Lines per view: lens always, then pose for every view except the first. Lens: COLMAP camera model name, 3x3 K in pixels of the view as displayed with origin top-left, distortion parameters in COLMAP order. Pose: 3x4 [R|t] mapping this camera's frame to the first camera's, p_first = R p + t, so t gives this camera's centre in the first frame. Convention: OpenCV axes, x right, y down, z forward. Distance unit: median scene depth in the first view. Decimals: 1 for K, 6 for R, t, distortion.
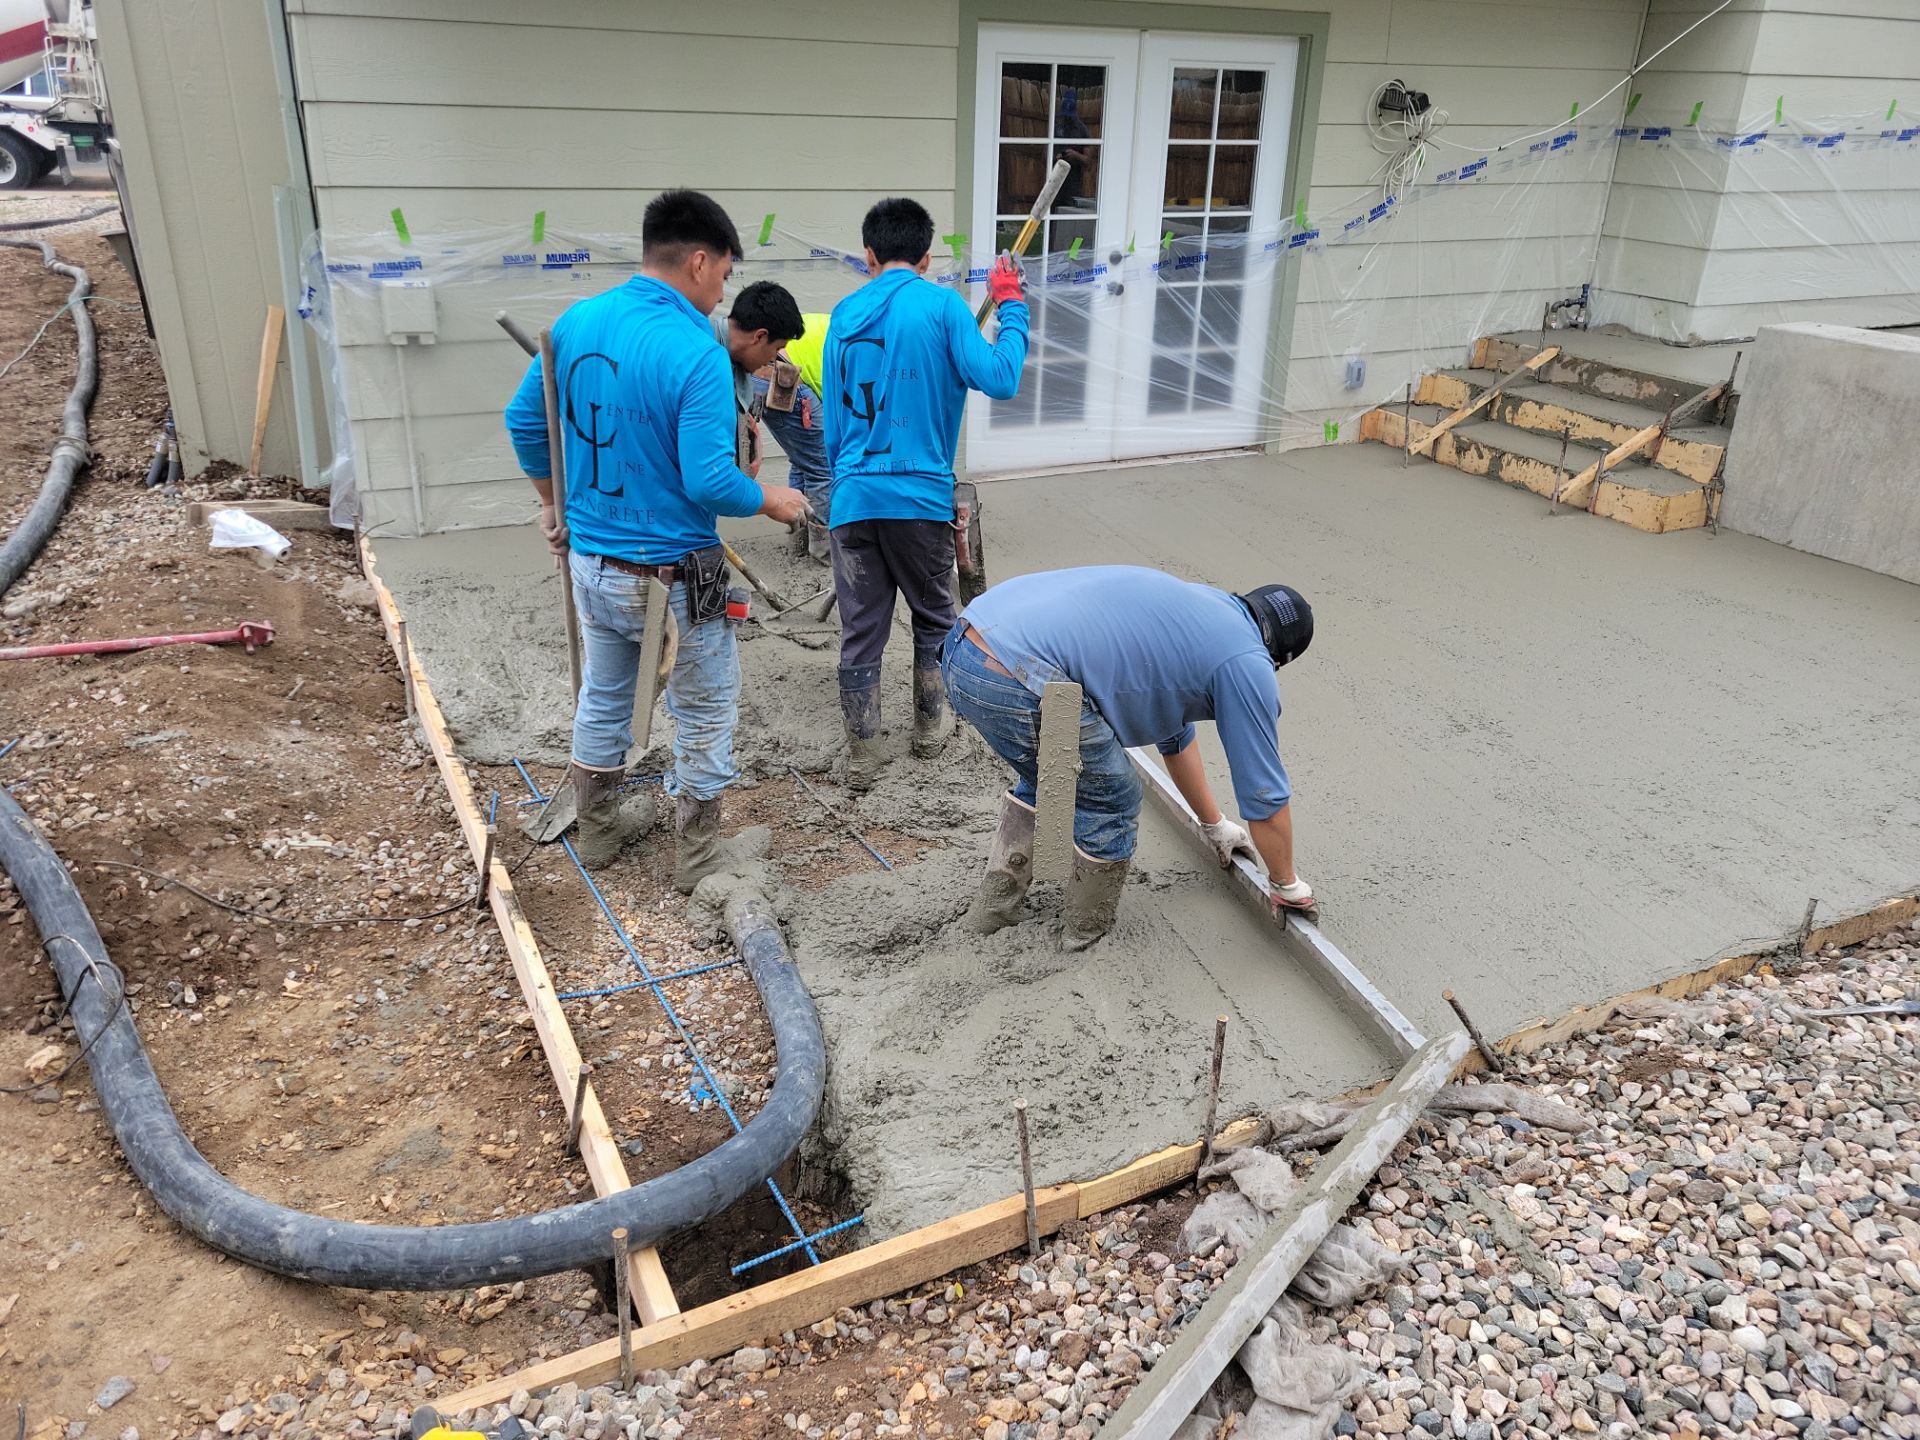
lens RADIAL K [[1431.3, 0, 969.9], [0, 1431.3, 708.0], [0, 0, 1]] dist [0.054043, -0.036678]
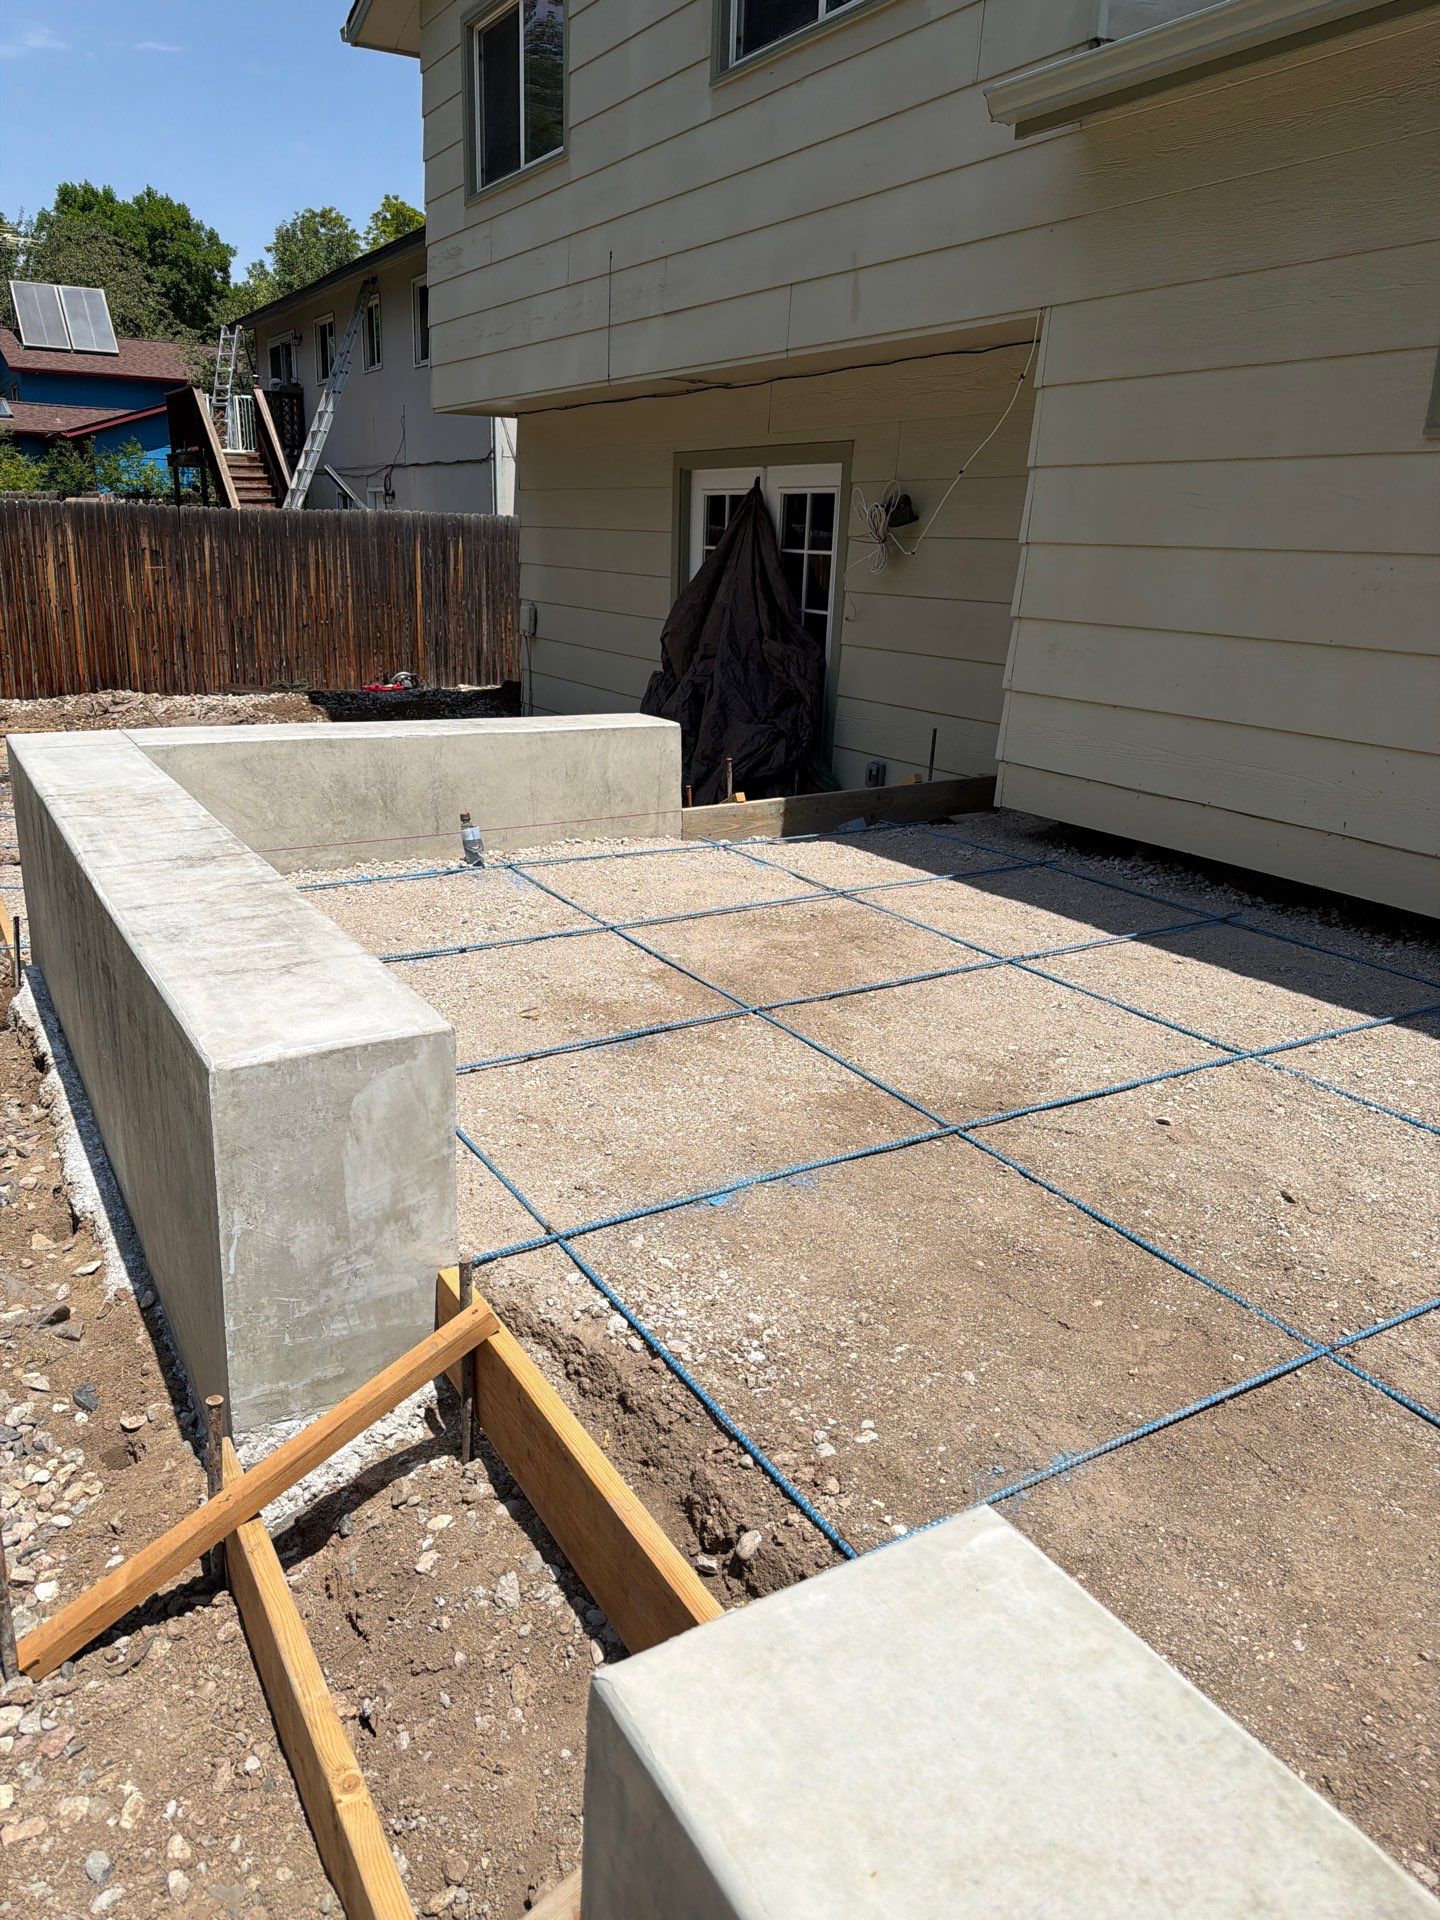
lens RADIAL K [[1365.2, 0, 718.9], [0, 1365.2, 966.6], [0, 0, 1]] dist [0.030605, -0.033368]
pose [[0.065977, 0.274069, -0.959444, 2.252647], [-0.426166, 0.877169, 0.221261, -0.510071], [0.902236, 0.394285, 0.174672, 1.438047]]
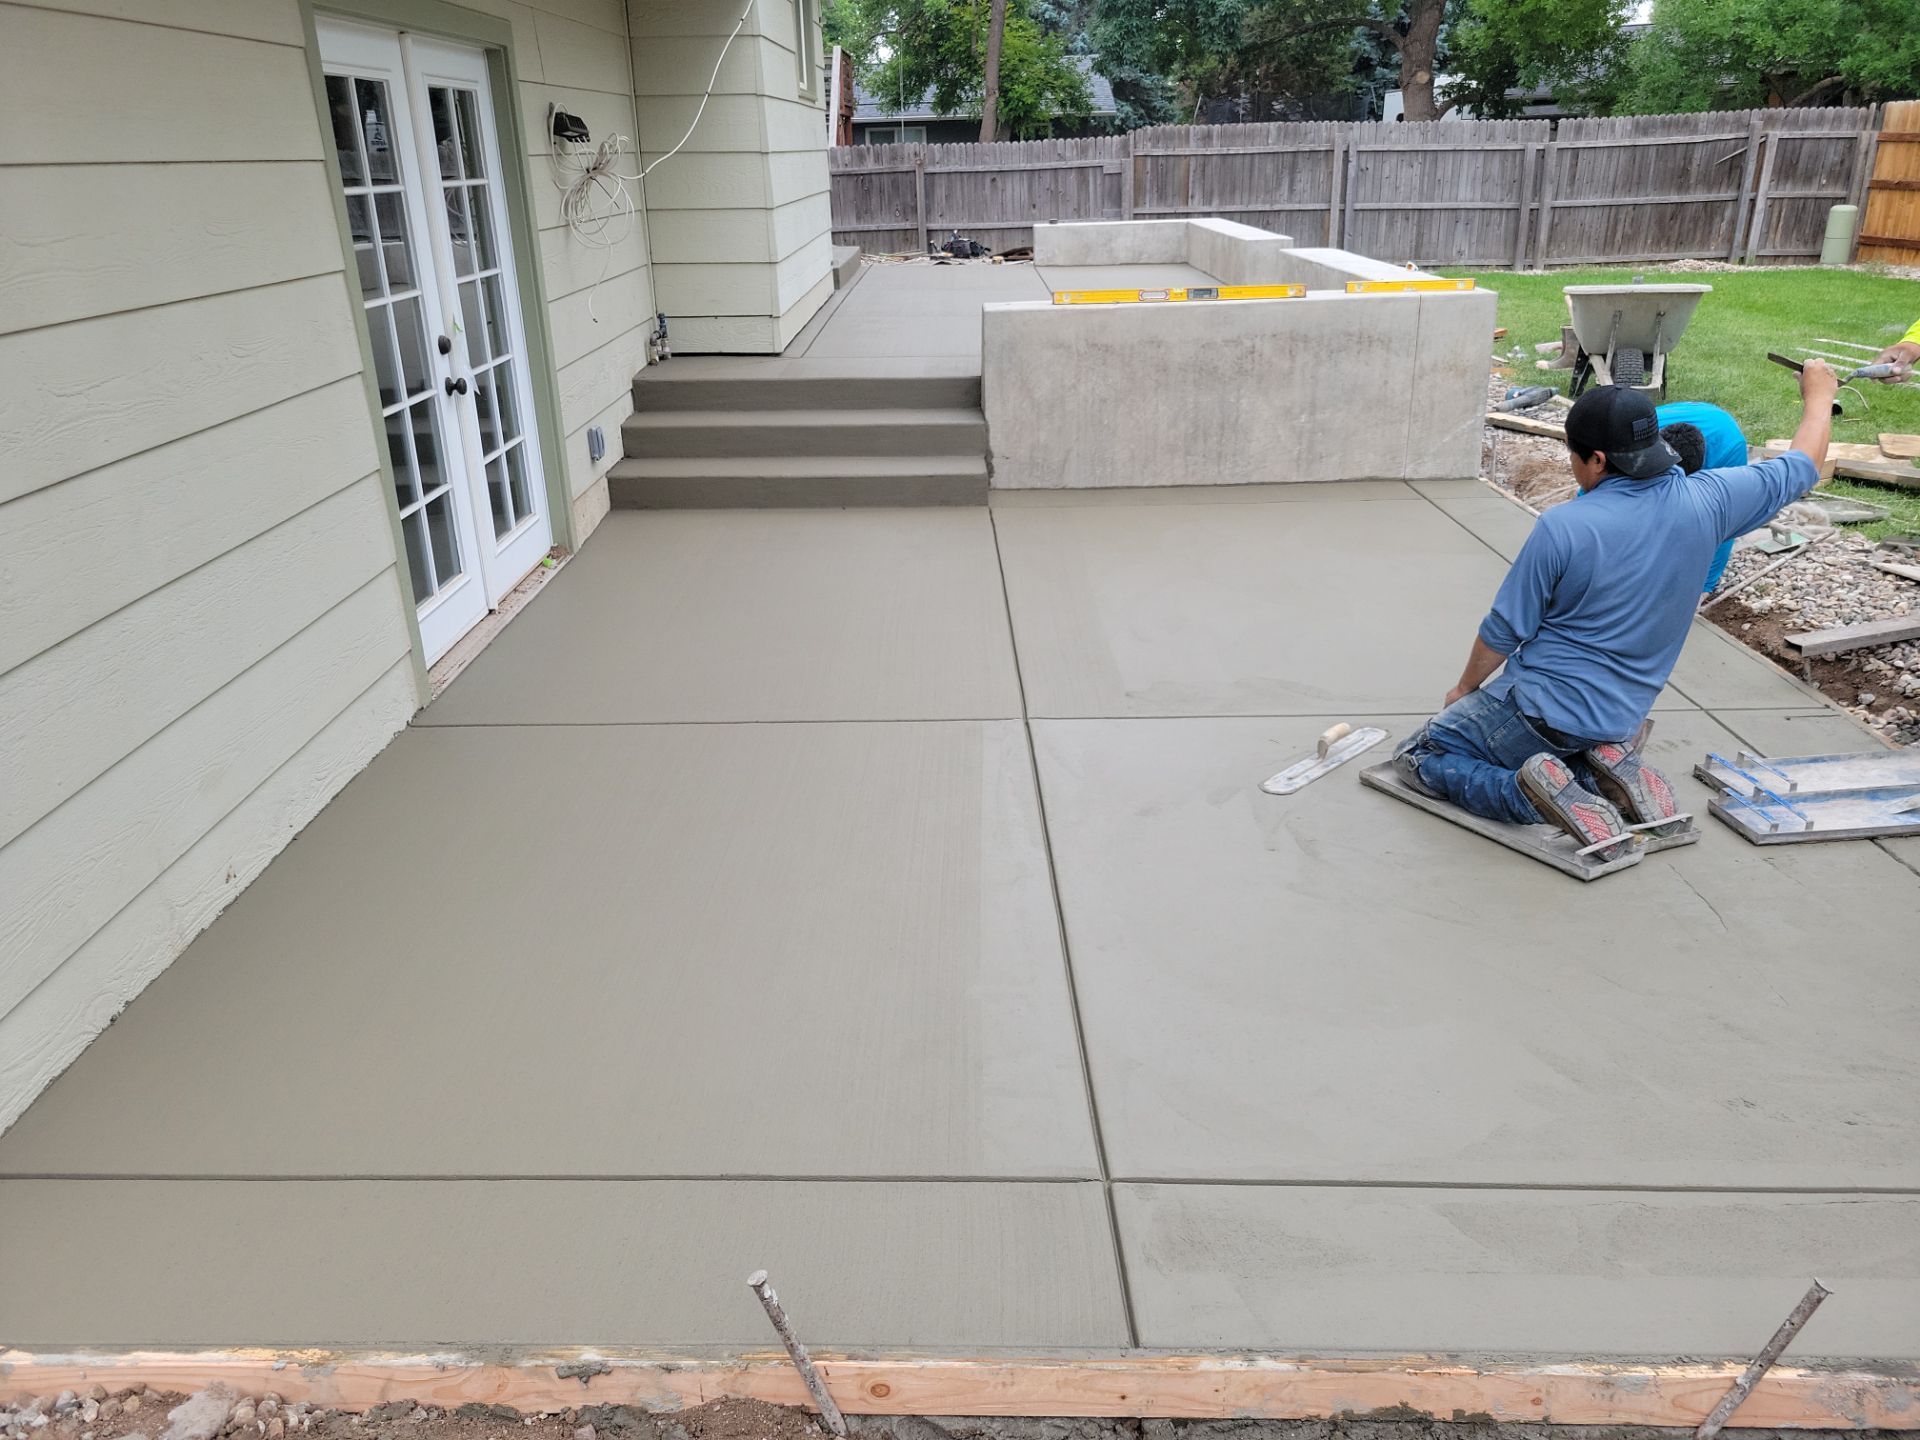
lens RADIAL K [[1441.5, 0, 945.6], [0, 1441.5, 694.1], [0, 0, 1]] dist [0.026268, 0.004040]
pose [[0.462985, -0.352160, 0.813405, -0.697198], [0.391084, 0.904691, 0.169079, -0.292995], [-0.795423, 0.239828, 0.556583, 0.718716]]
